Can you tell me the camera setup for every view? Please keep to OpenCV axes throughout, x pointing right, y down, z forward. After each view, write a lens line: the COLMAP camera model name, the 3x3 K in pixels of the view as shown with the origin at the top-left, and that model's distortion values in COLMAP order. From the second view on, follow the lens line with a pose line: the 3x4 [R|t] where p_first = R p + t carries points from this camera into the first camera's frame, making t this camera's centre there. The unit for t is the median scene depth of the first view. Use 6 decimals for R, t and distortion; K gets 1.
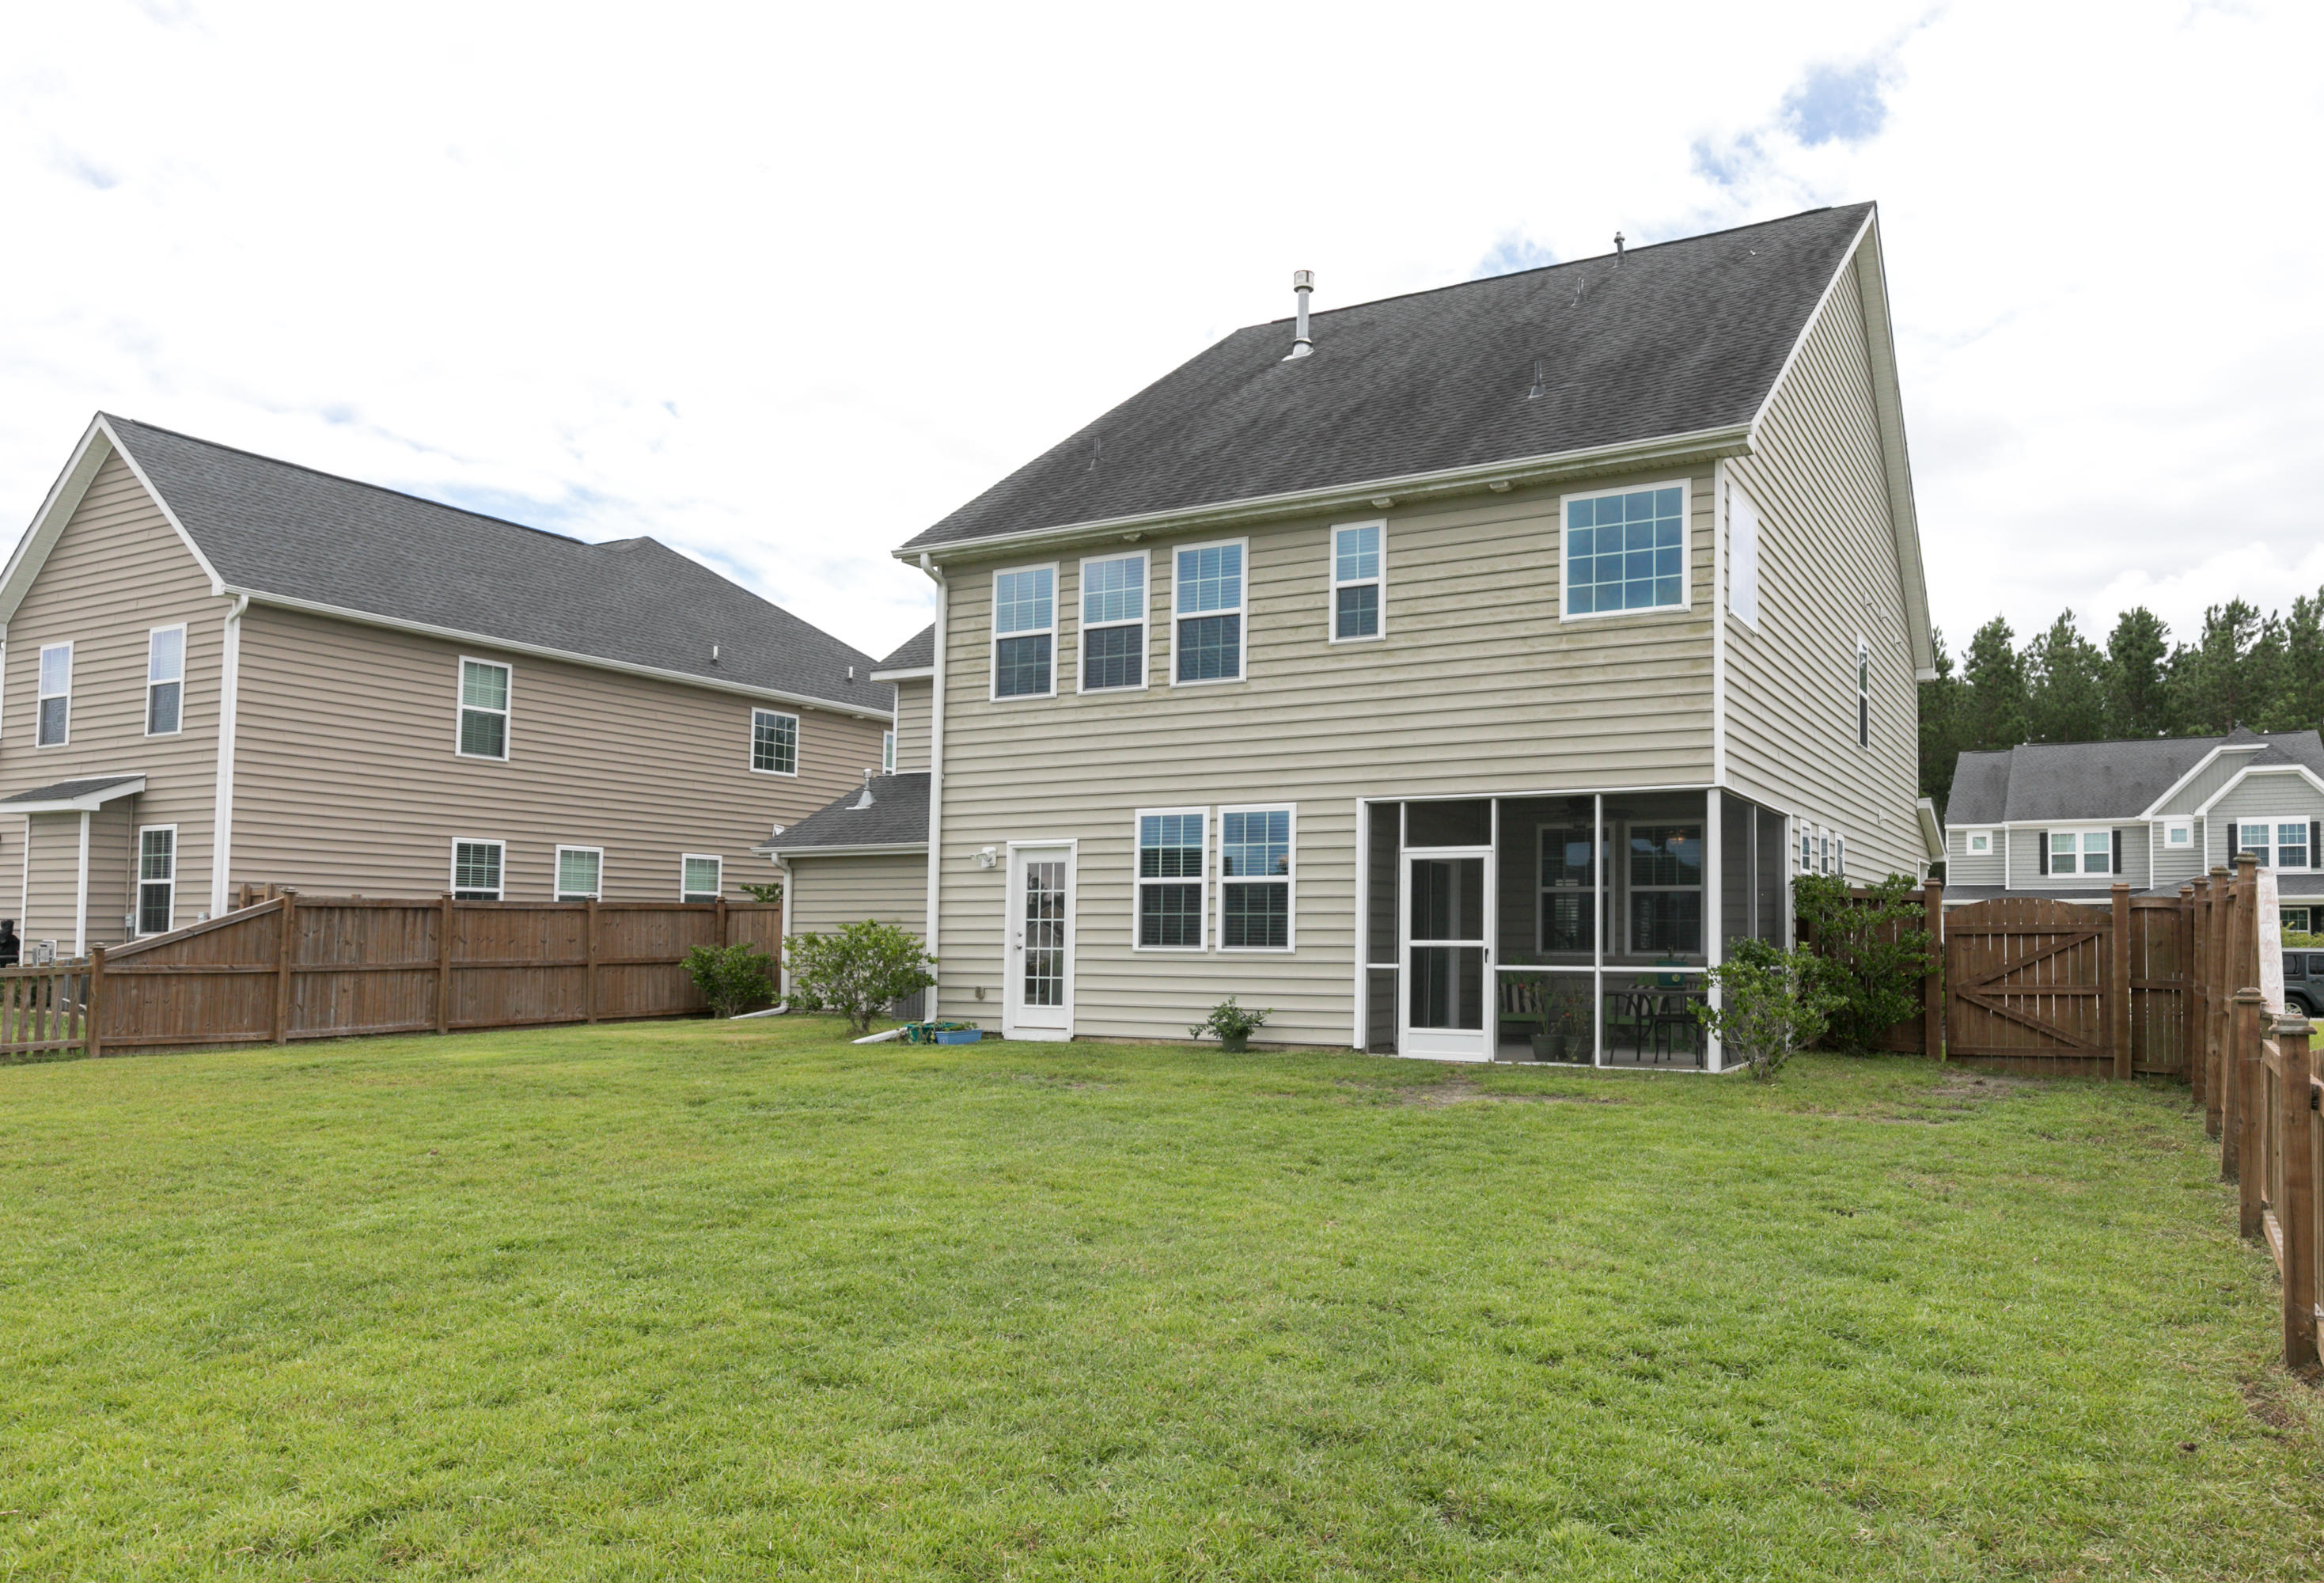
lens RADIAL K [[1595.3, 0, 1164.9], [0, 1595.3, 654.0], [0, 0, 1]] dist [0.003417, 0.000090]
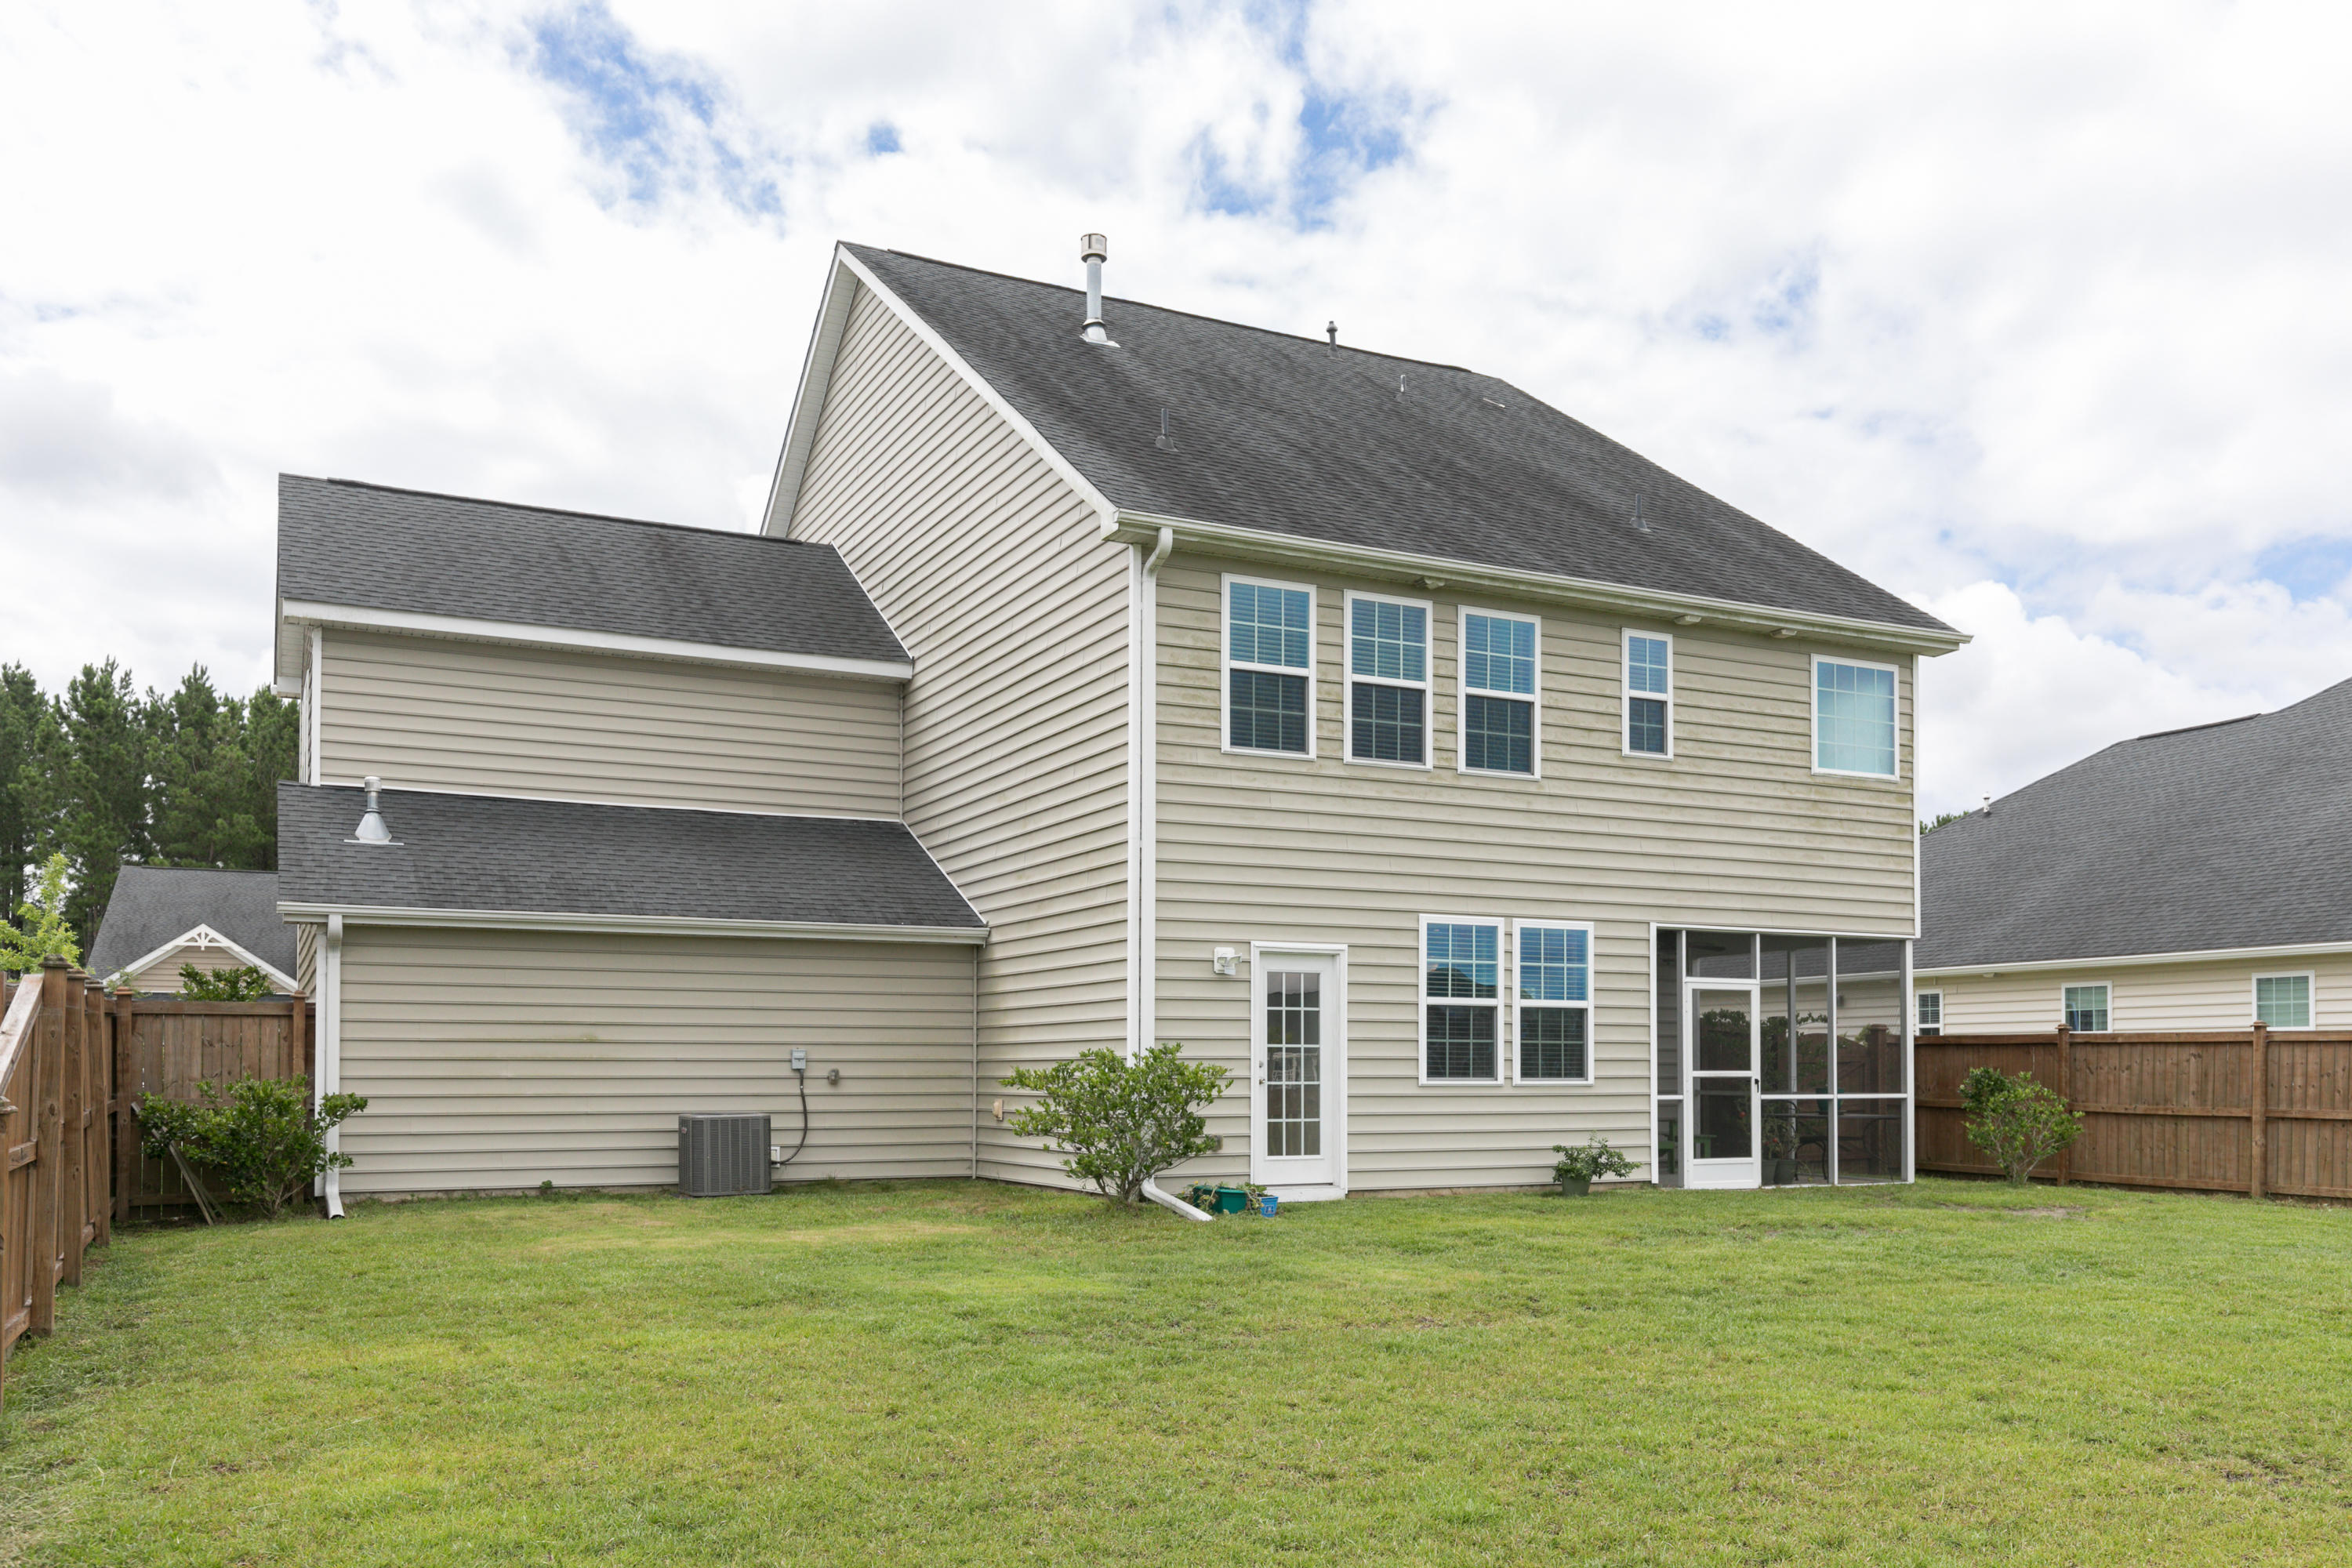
lens RADIAL K [[1924.3, 0, 1176.0], [0, 1924.3, 784.0], [0, 0, 1]] dist [-0.033994, 0.002725]
pose [[0.552535, 0.117837, 0.825118, -0.946373], [-0.149881, 0.987865, -0.040713, 0.093503], [-0.819903, -0.101174, 0.563492, 0.569955]]
